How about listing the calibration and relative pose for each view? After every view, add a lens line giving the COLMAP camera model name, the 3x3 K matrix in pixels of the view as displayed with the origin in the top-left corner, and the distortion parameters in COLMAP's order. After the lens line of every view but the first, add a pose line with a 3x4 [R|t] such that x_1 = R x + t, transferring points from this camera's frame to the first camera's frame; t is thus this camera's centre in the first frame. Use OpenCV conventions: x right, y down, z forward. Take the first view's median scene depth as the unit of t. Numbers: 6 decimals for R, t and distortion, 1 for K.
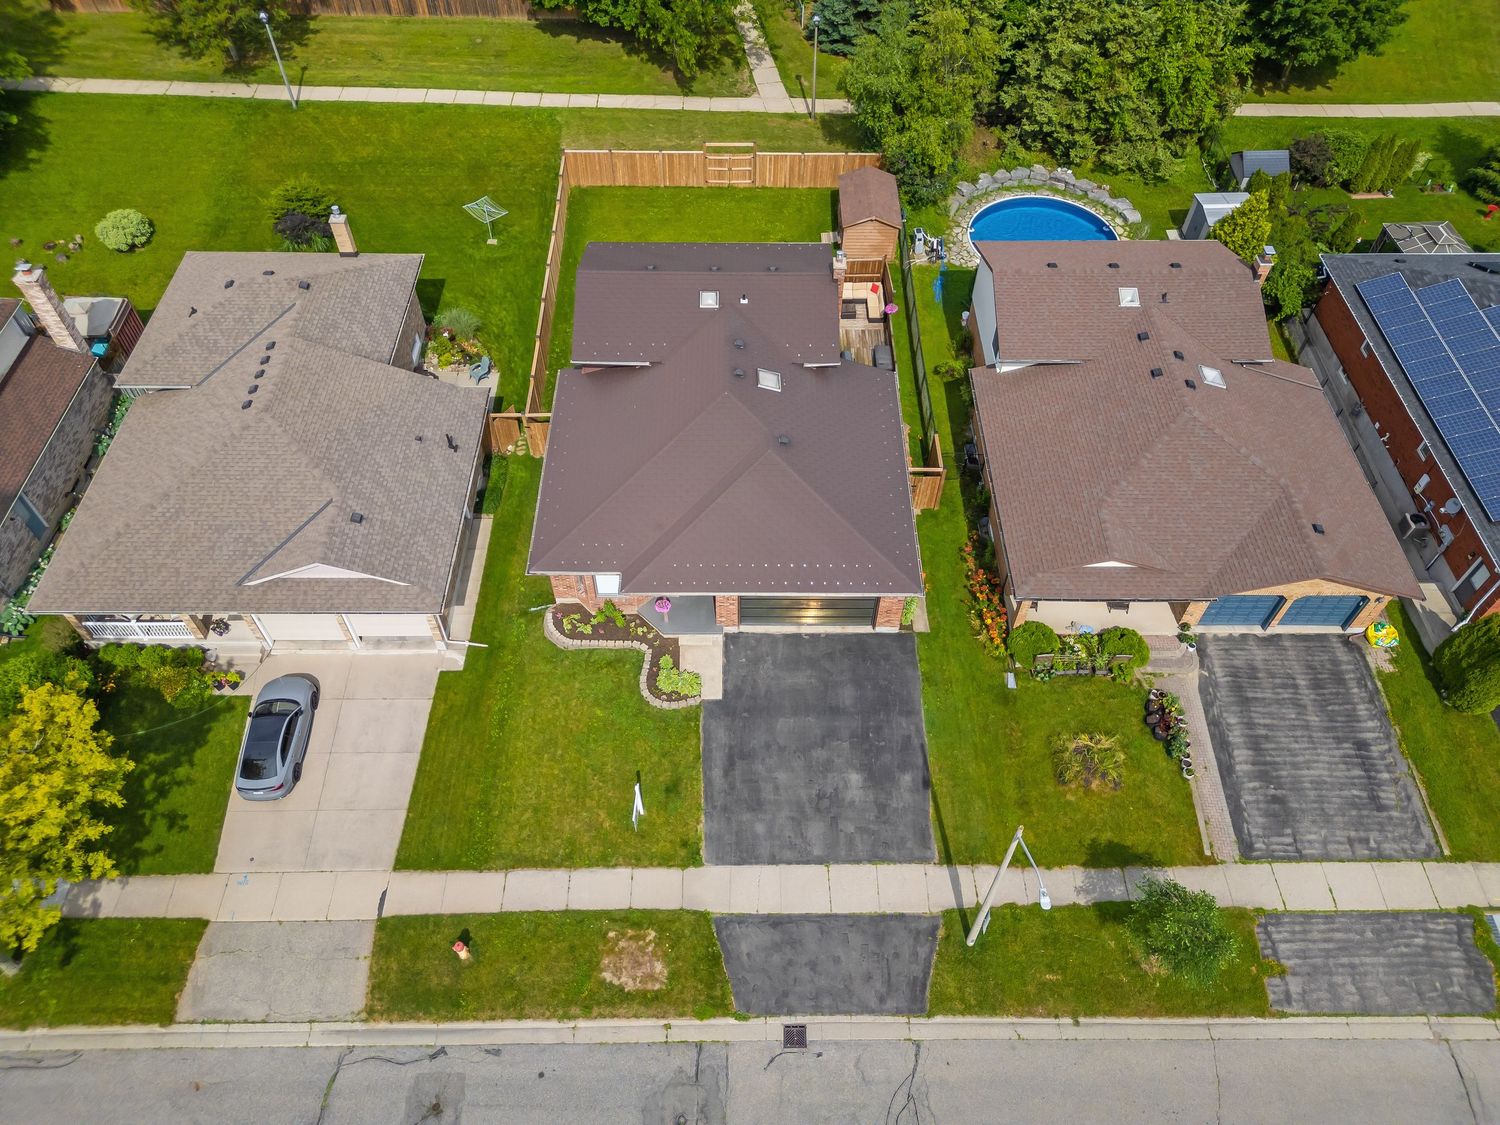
lens RADIAL K [[1048.3, 0, 747.5], [0, 1048.3, 566.4], [0, 0, 1]] dist [0.069566, -0.062440]
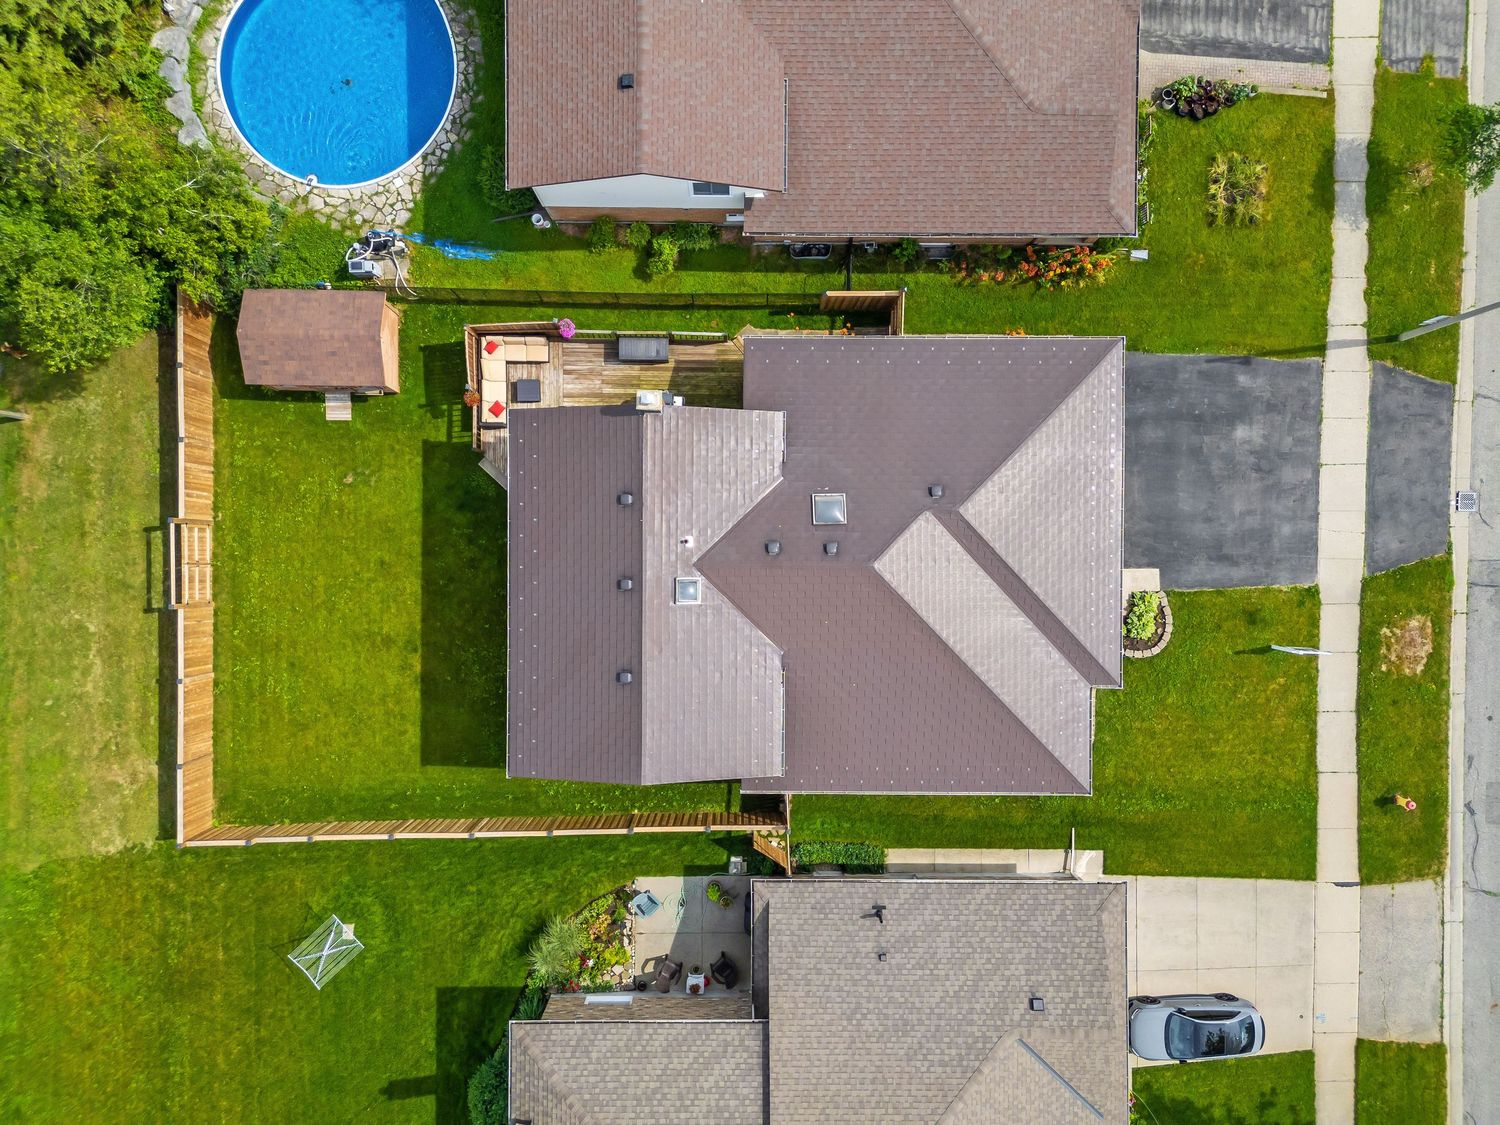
lens RADIAL K [[1086.6, 0, 746.5], [0, 1086.6, 563.6], [0, 0, 1]] dist [0.069554, -0.062297]
pose [[0.006308, -0.999898, -0.012834, -0.010576], [0.776590, -0.003187, 0.629999, -0.832770], [-0.629975, -0.013941, 0.776490, 0.507949]]
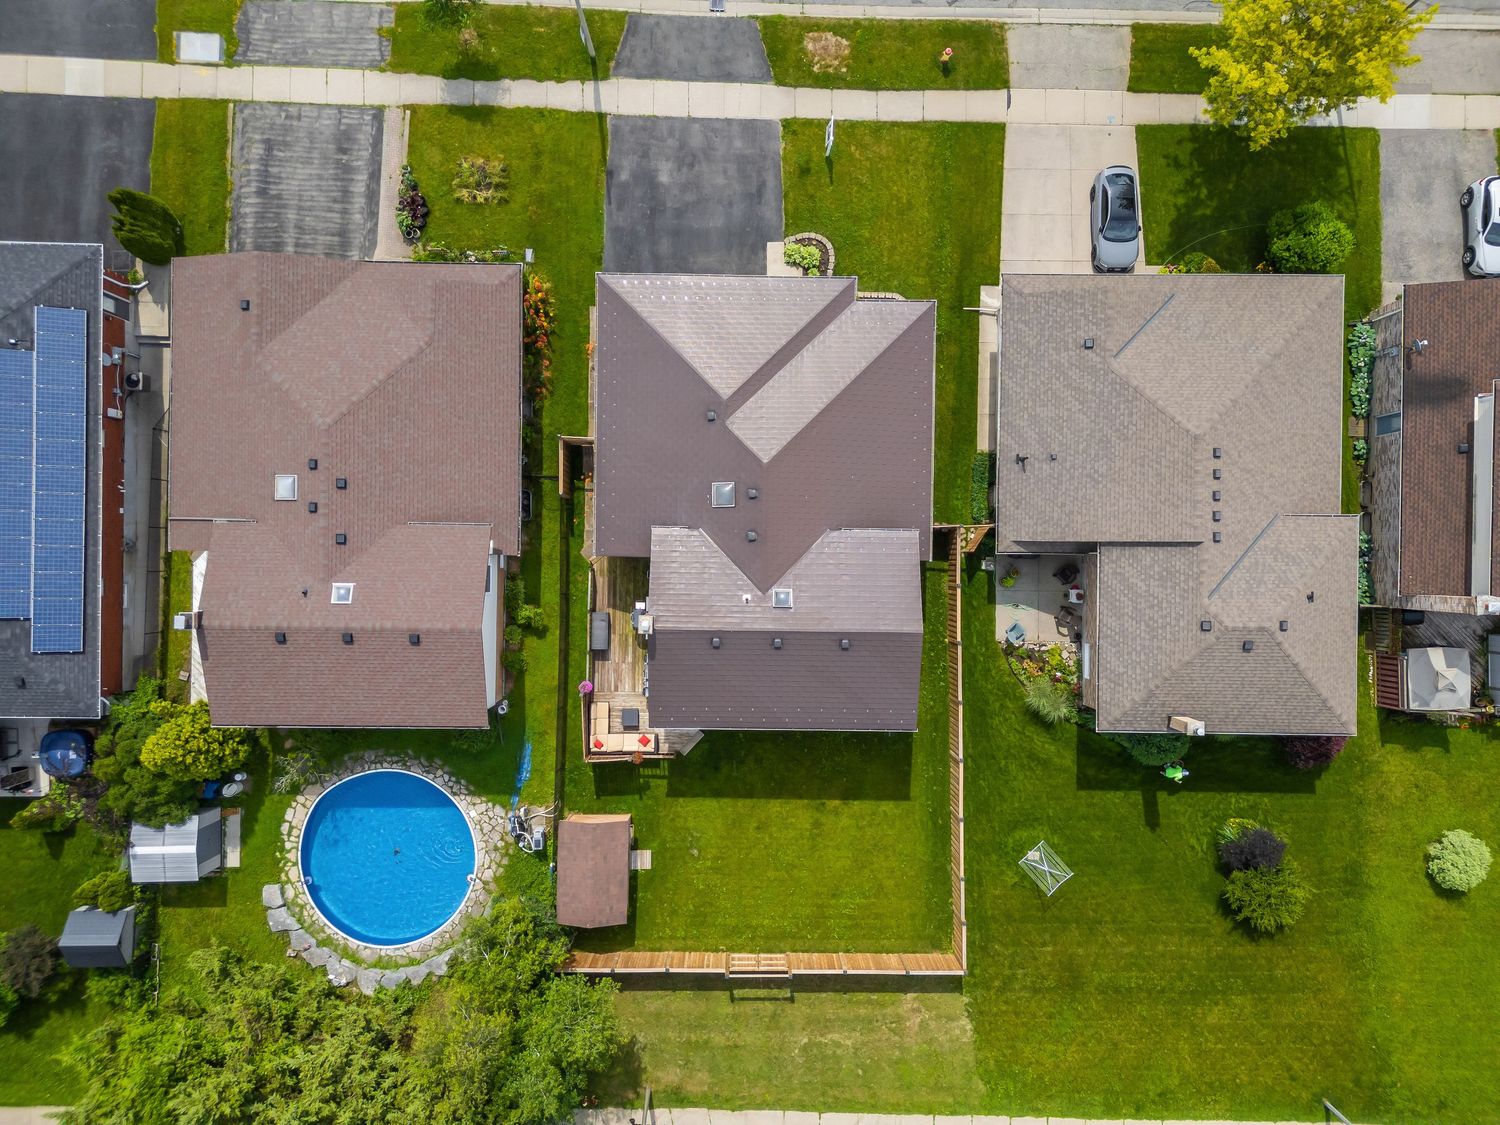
lens RADIAL K [[1048.3, 0, 747.5], [0, 1048.3, 566.4], [0, 0, 1]] dist [0.069566, -0.062440]
pose [[-0.999727, -0.014543, -0.018285, 0.016874], [0.000045, -0.783829, 0.620977, -1.013135], [-0.023363, 0.620807, 0.783615, 0.284246]]
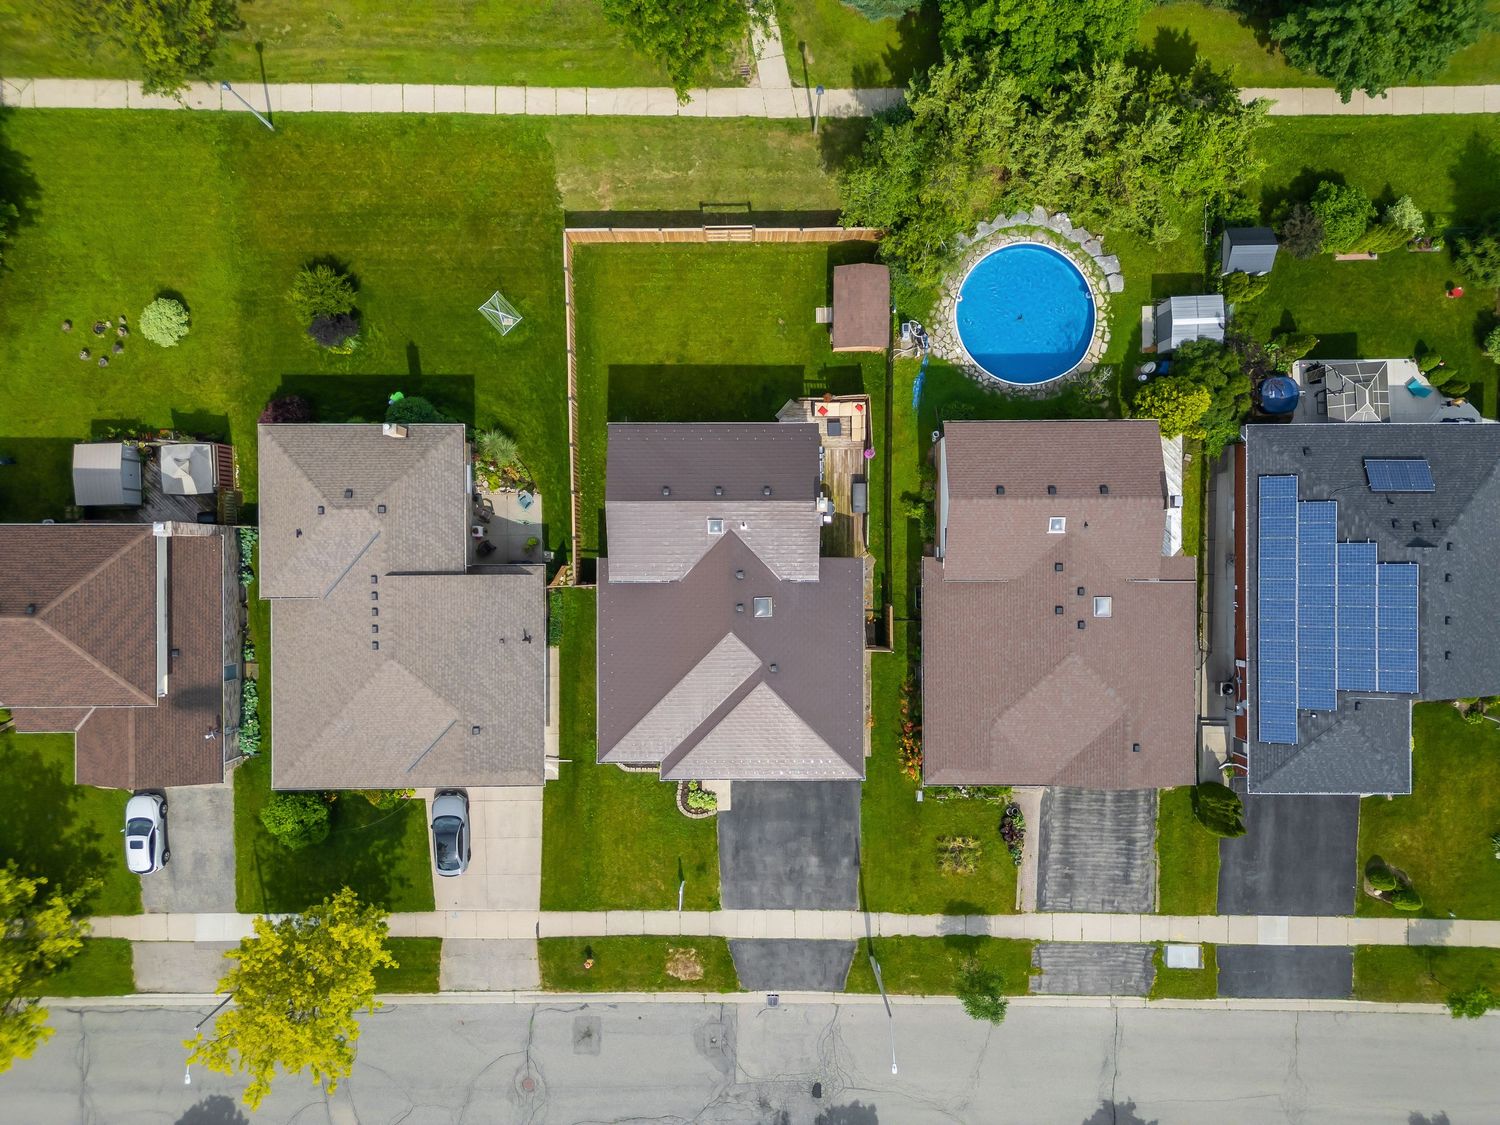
lens RADIAL K [[1048.3, 0, 747.5], [0, 1048.3, 566.4], [0, 0, 1]] dist [0.069566, -0.062440]
pose [[0.999988, -0.000639, -0.004801, 0.008772], [0.003516, 0.777514, 0.628856, -1.210113], [0.003332, -0.628865, 0.777507, 0.023827]]
